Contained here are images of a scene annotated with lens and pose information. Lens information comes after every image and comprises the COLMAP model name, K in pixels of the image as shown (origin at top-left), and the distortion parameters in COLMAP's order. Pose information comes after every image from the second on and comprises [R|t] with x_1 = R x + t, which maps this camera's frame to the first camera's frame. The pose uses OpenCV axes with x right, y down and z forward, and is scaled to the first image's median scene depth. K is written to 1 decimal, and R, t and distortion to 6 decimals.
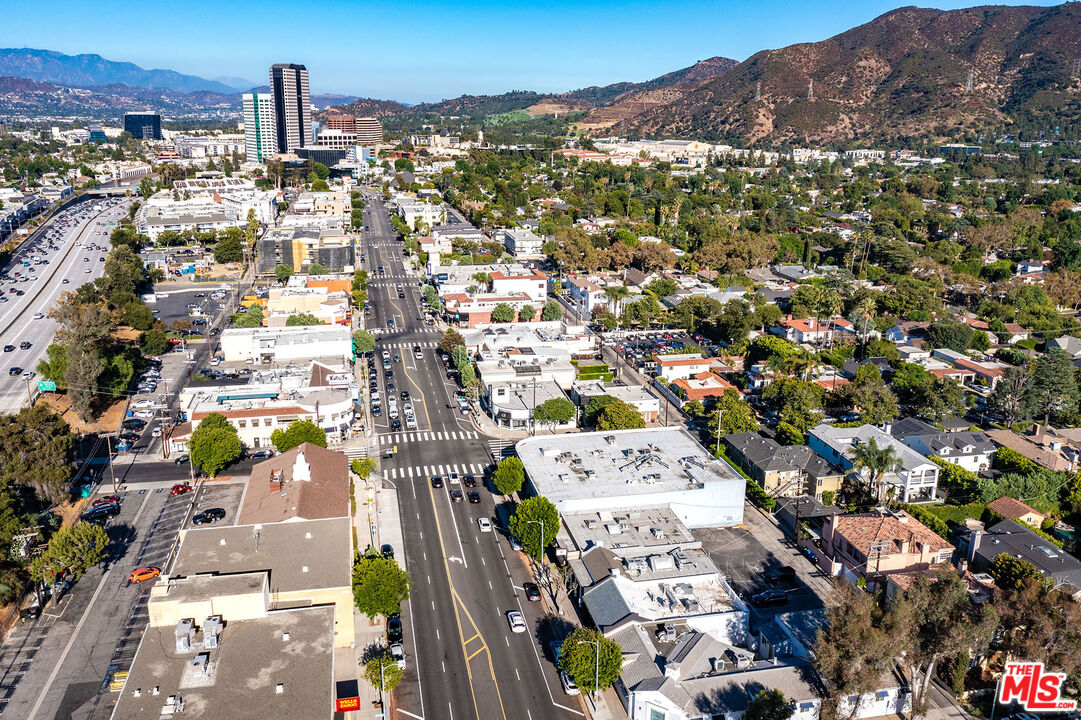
lens RADIAL K [[867.4, 0, 534.9], [0, 867.4, 359.4], [0, 0, 1]] dist [-0.014608, 0.003082]
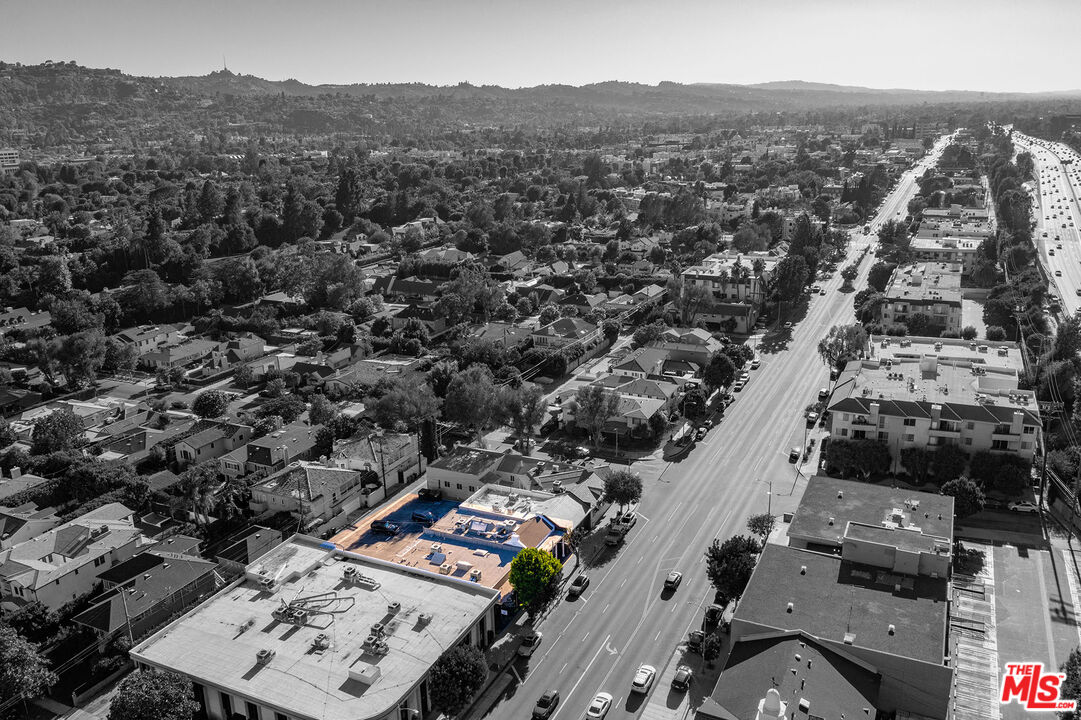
lens RADIAL K [[852.2, 0, 536.5], [0, 852.2, 359.5], [0, 0, 1]] dist [-0.016611, 0.003957]
pose [[-0.791814, -0.161611, 0.588992, -0.329763], [0.179478, 0.860210, 0.477311, -0.291161], [-0.583796, 0.483653, -0.652121, 1.003964]]
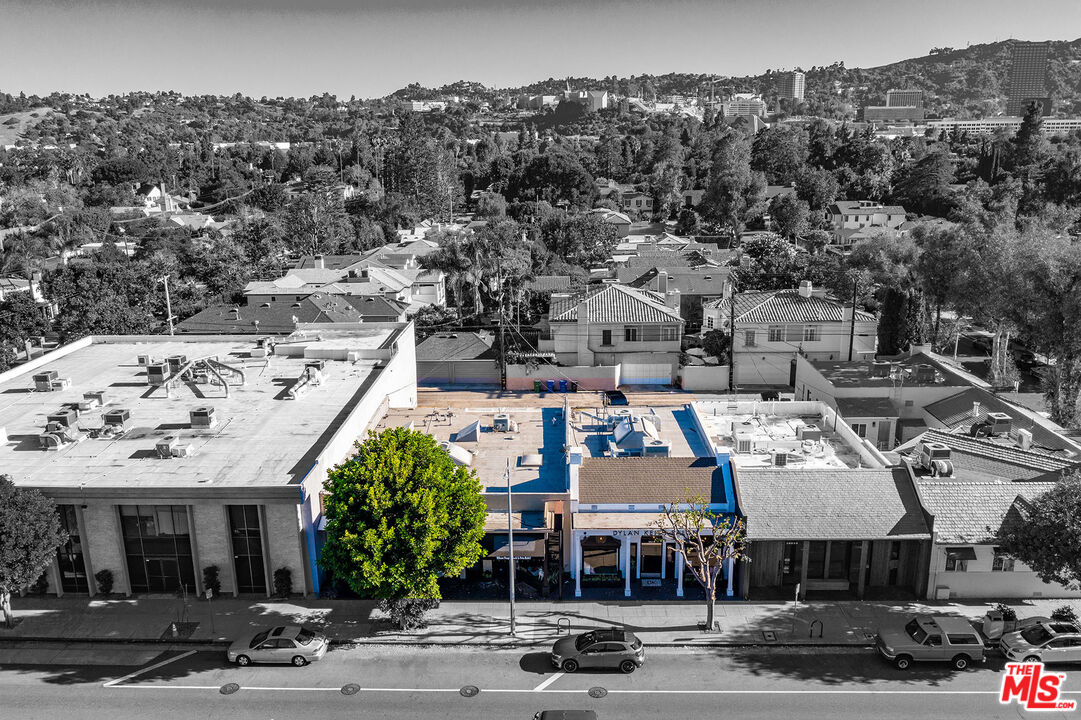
lens RADIAL K [[852.2, 0, 536.5], [0, 852.2, 359.5], [0, 0, 1]] dist [-0.016611, 0.003957]
pose [[0.239430, -0.258435, 0.935887, -0.181596], [0.276241, 0.942219, 0.189513, 0.061025], [-0.930787, 0.213155, 0.296986, 0.580906]]
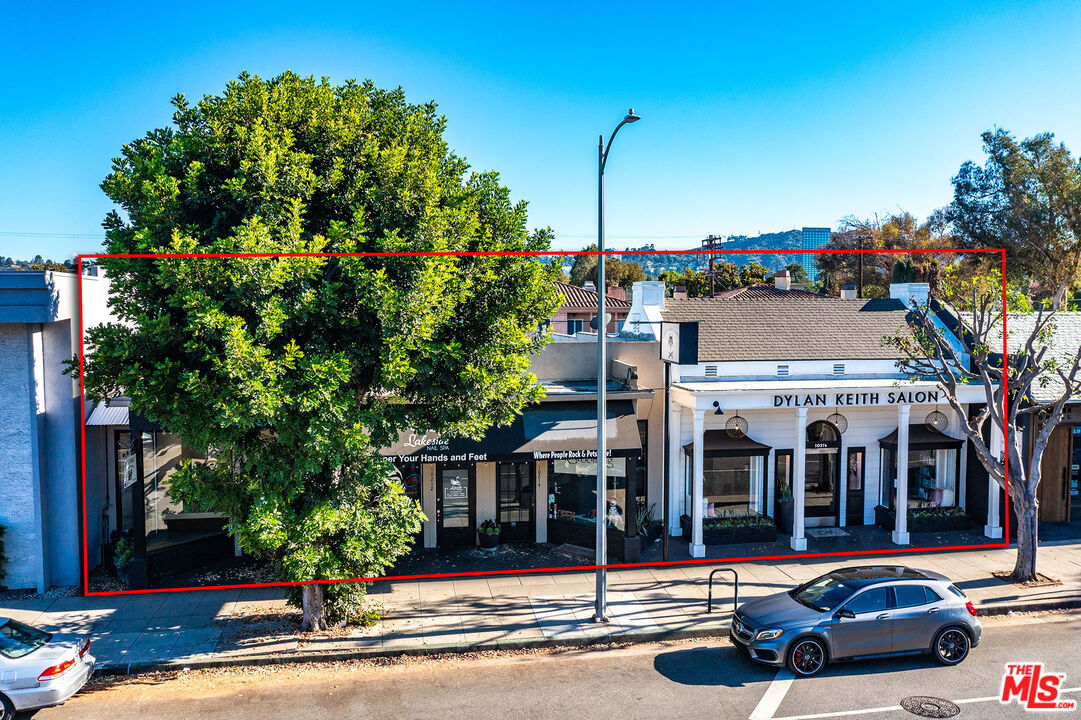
lens RADIAL K [[862.9, 0, 540.5], [0, 862.9, 360.0], [0, 0, 1]] dist [-0.022386, -0.004183]
pose [[0.036498, -0.063276, 0.997328, -0.080508], [0.269539, 0.961630, 0.051147, 0.137013], [-0.962298, 0.266952, 0.052153, 0.662364]]
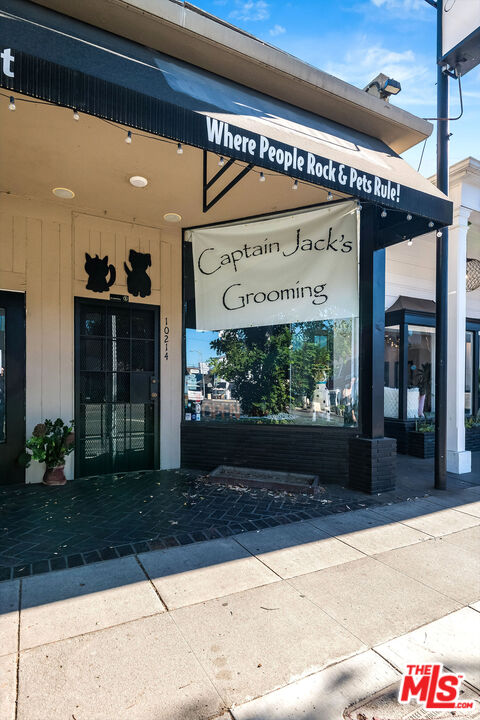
lens RADIAL K [[392.5, 0, 241.9], [0, 392.5, 390.5], [0, 0, 1]] dist [0.018083, -0.023633]
pose [[-0.282642, -0.017862, 0.959059, 0.005796], [0.253153, 0.962990, 0.092541, 0.159968], [-0.925217, 0.268944, -0.267659, 0.676032]]
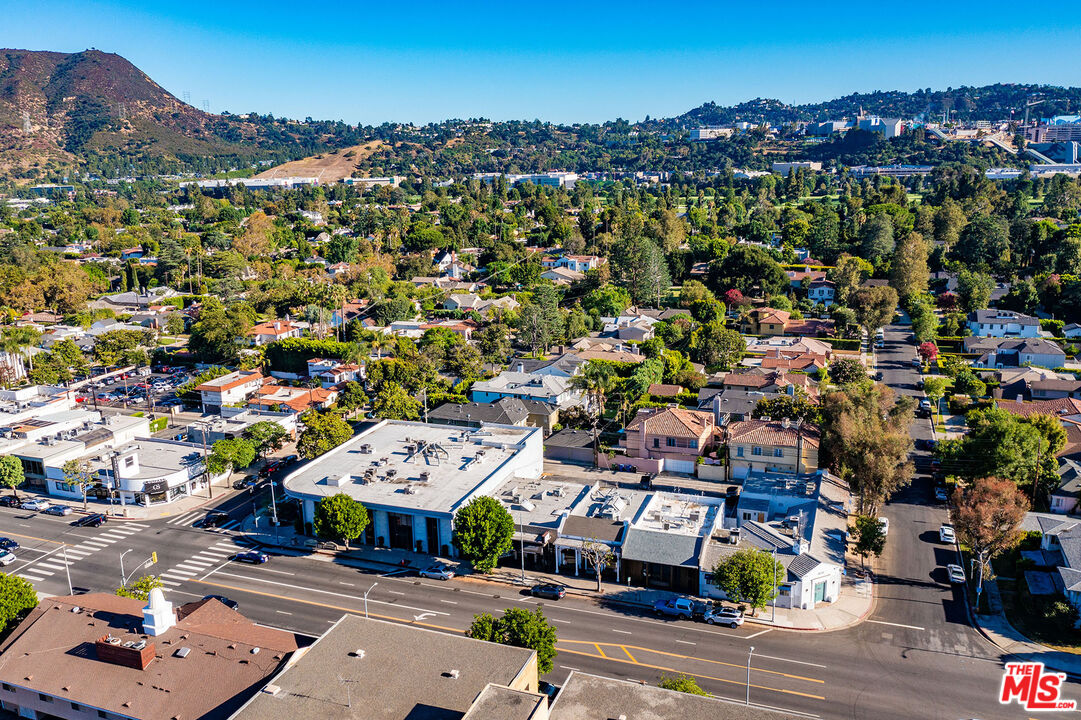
lens RADIAL K [[867.4, 0, 534.9], [0, 867.4, 359.4], [0, 0, 1]] dist [-0.014608, 0.003082]
pose [[0.544026, -0.214857, 0.811093, -0.421894], [0.254675, 0.963339, 0.084368, -0.018745], [-0.799485, 0.160667, 0.578801, 0.306763]]
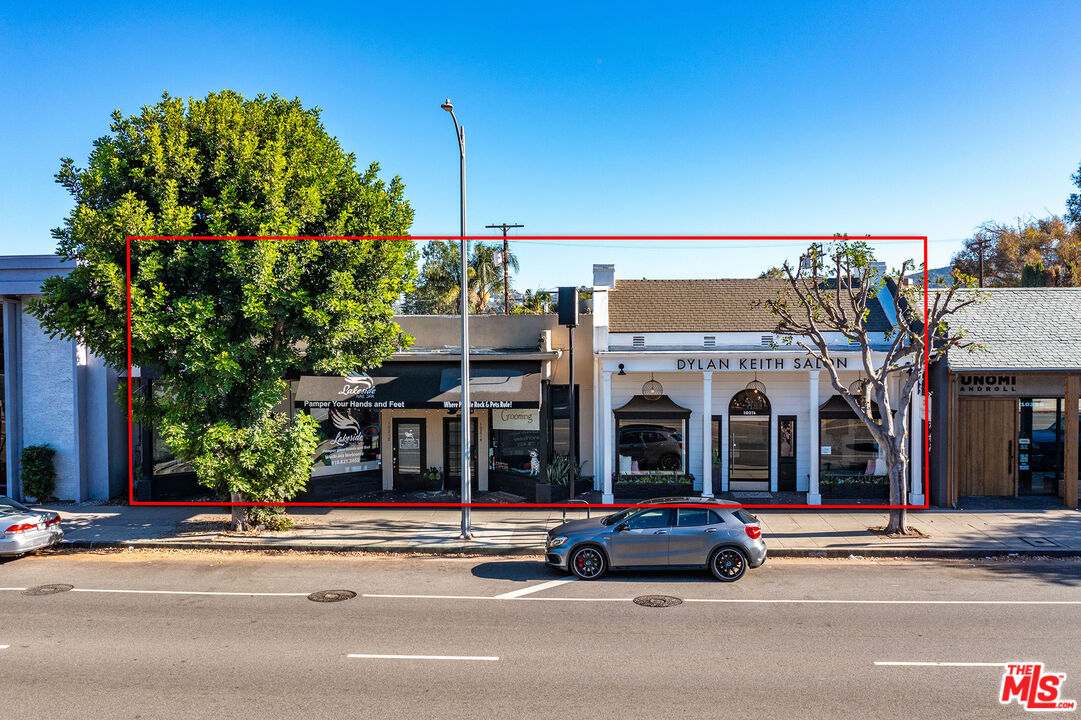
lens RADIAL K [[852.2, 0, 536.5], [0, 852.2, 359.5], [0, 0, 1]] dist [-0.016611, 0.003957]
pose [[0.274982, -0.027324, 0.961061, -0.089041], [0.264181, 0.963268, -0.048201, 0.155592], [-0.924442, 0.267148, 0.272100, 0.626507]]
